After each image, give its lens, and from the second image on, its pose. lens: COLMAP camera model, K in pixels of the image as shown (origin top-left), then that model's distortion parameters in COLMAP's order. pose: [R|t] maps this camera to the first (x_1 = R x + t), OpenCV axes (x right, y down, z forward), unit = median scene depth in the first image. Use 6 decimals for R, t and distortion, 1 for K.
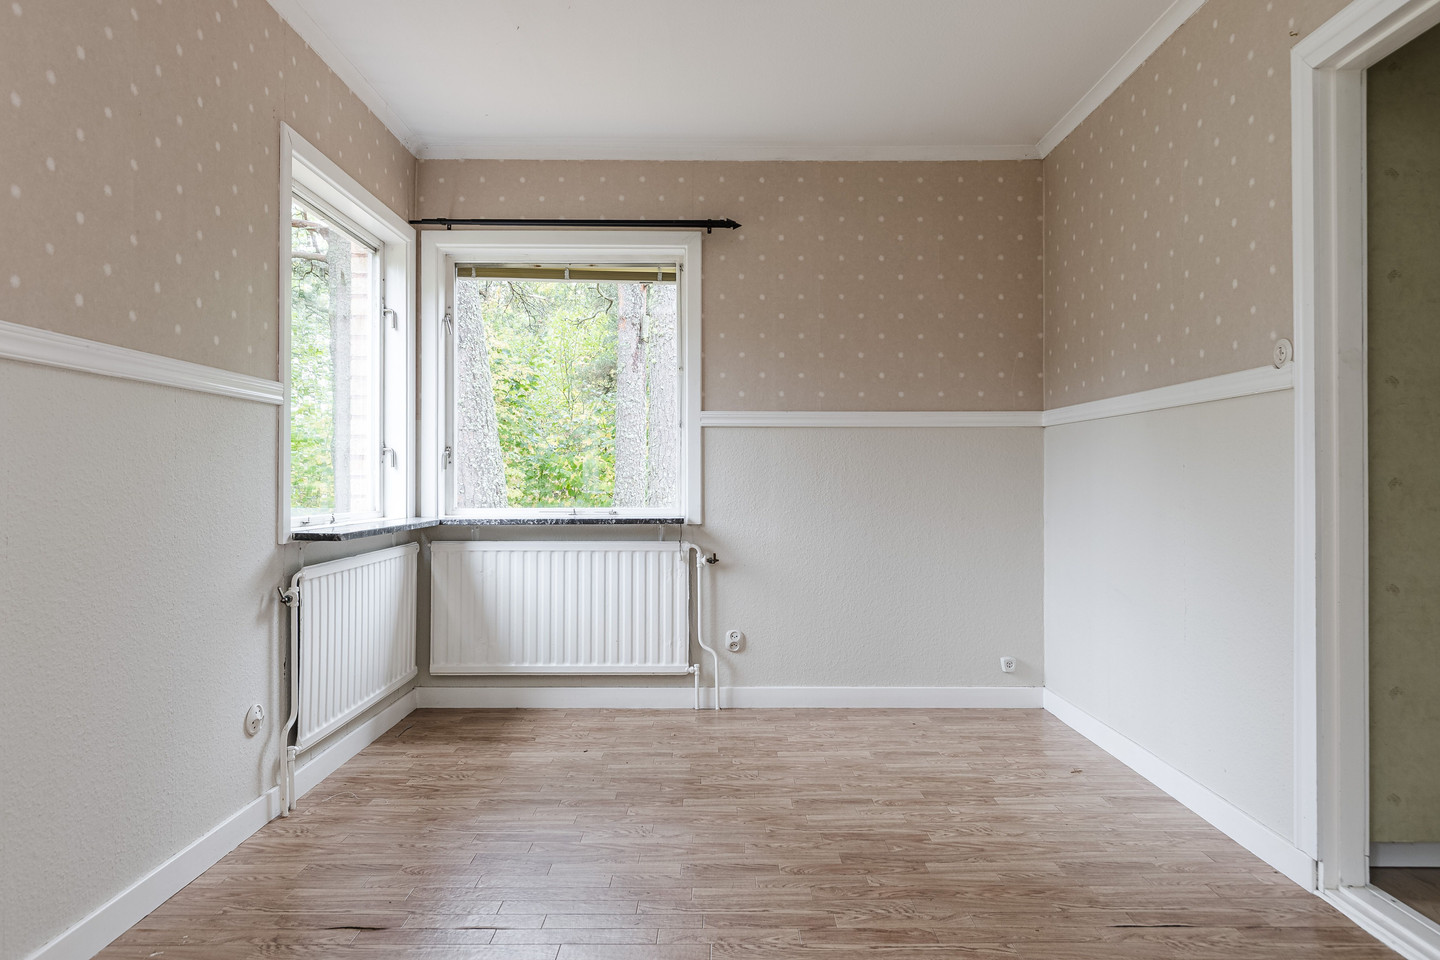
lens RADIAL K [[912.4, 0, 719.5], [0, 912.4, 478.2], [0, 0, 1]] dist [0.005013, 0.000811]
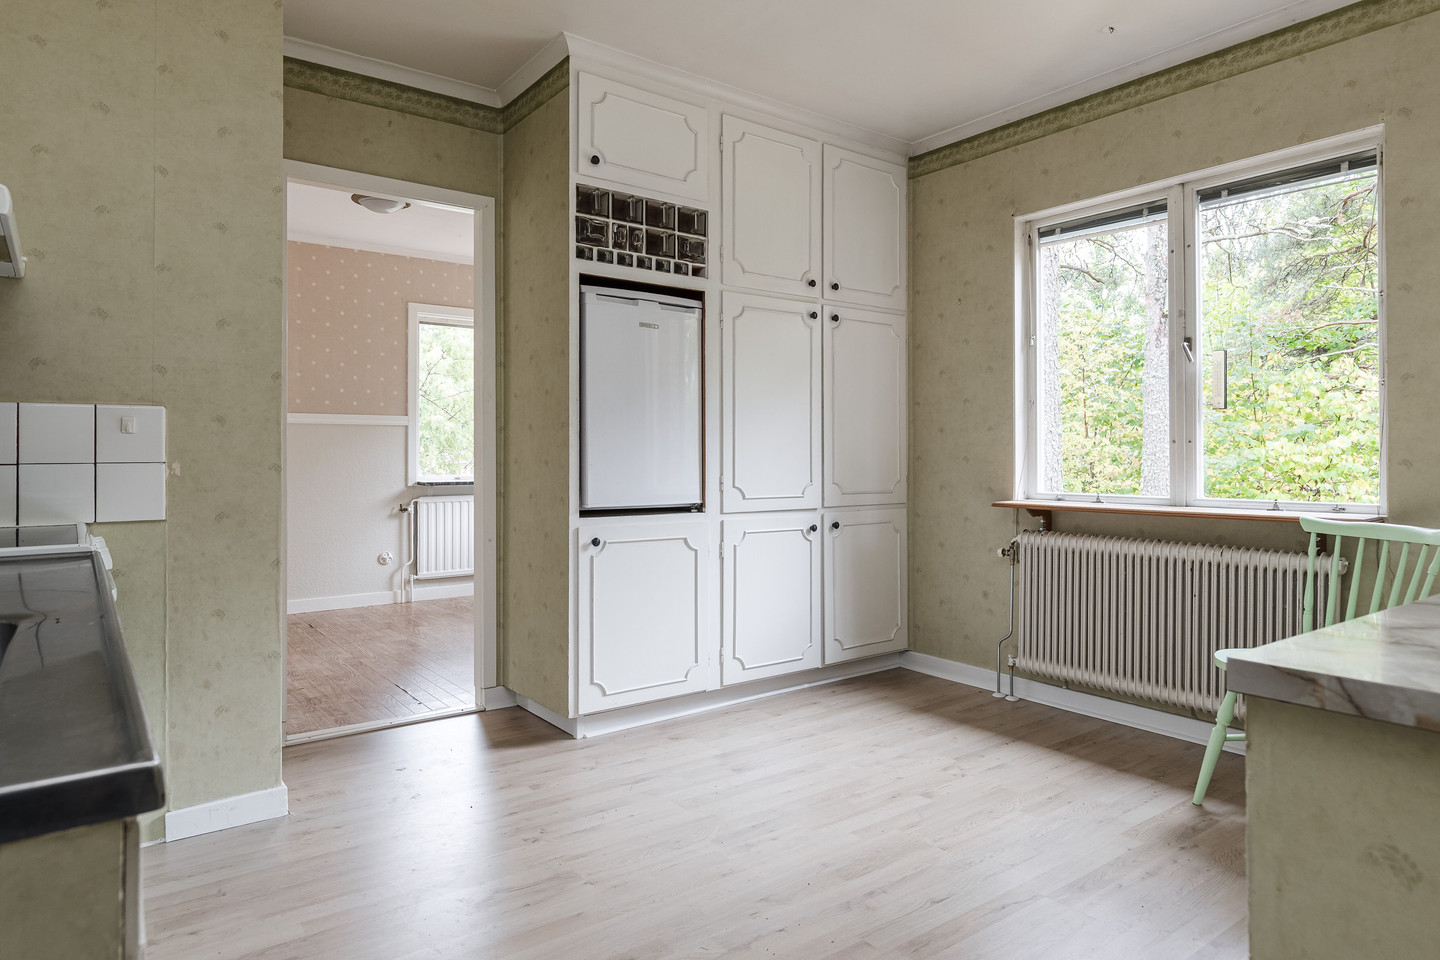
lens RADIAL K [[860.2, 0, 718.8], [0, 860.2, 466.1], [0, 0, 1]] dist [0.000930, 0.000157]
pose [[0.596797, 0.012950, -0.802288, 1.762093], [-0.002339, 0.999894, 0.014400, -0.012109], [0.802389, -0.006718, 0.596764, 0.341249]]
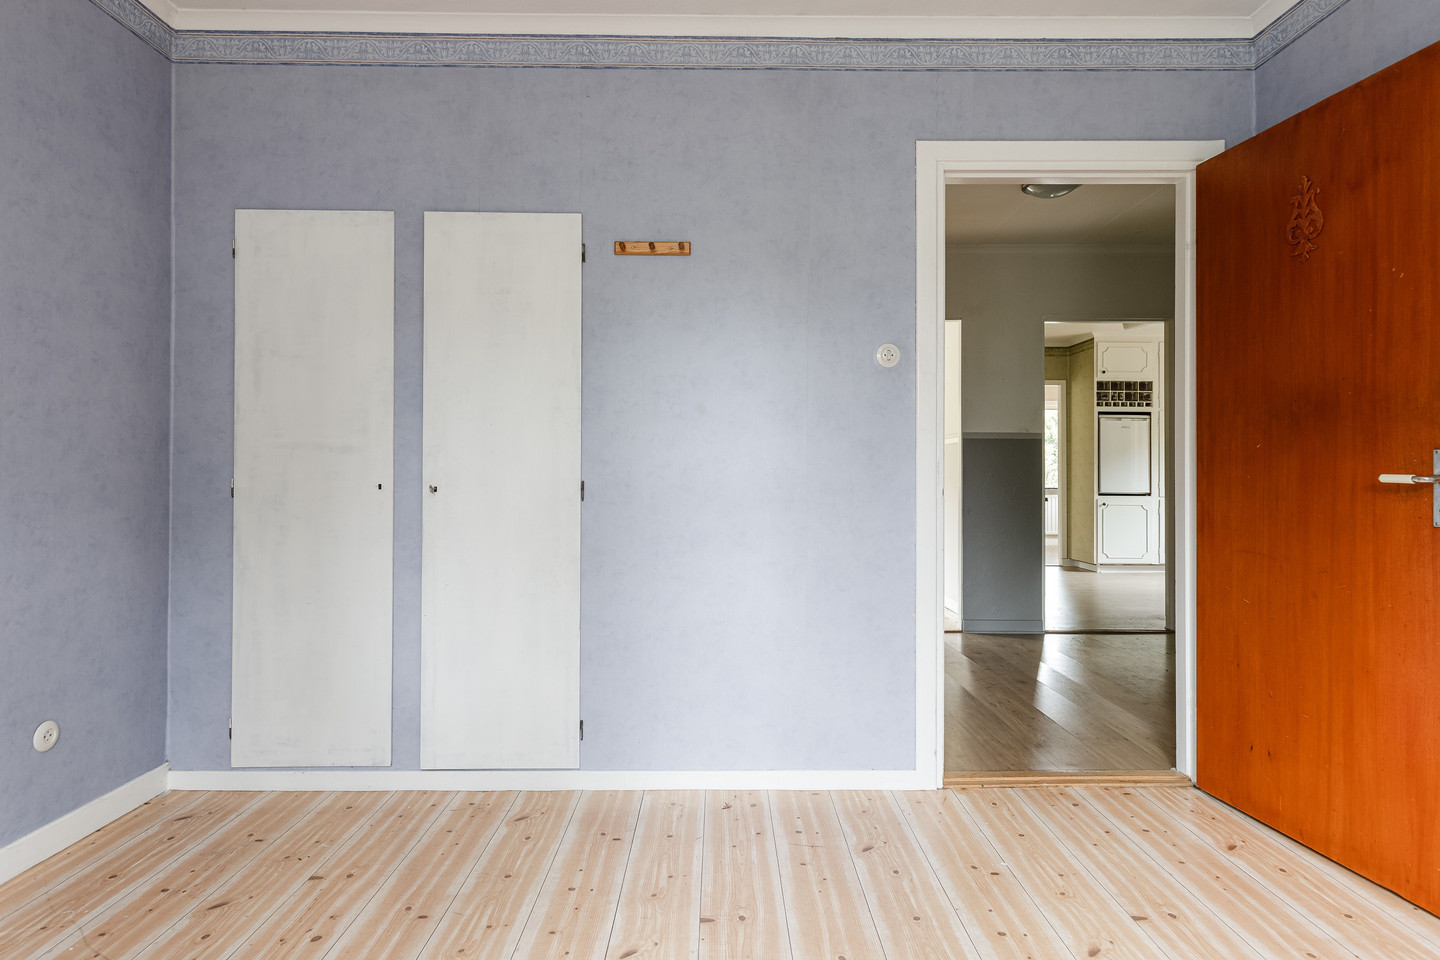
lens RADIAL K [[797.3, 0, 716.3], [0, 797.3, 472.6], [0, 0, 1]] dist [0.007052, 0.000432]
pose [[-0.001842, -0.006472, -0.999977, 5.461038], [0.001403, 0.999978, -0.006474, 0.010823], [0.999997, -0.001415, -0.001833, -1.338464]]
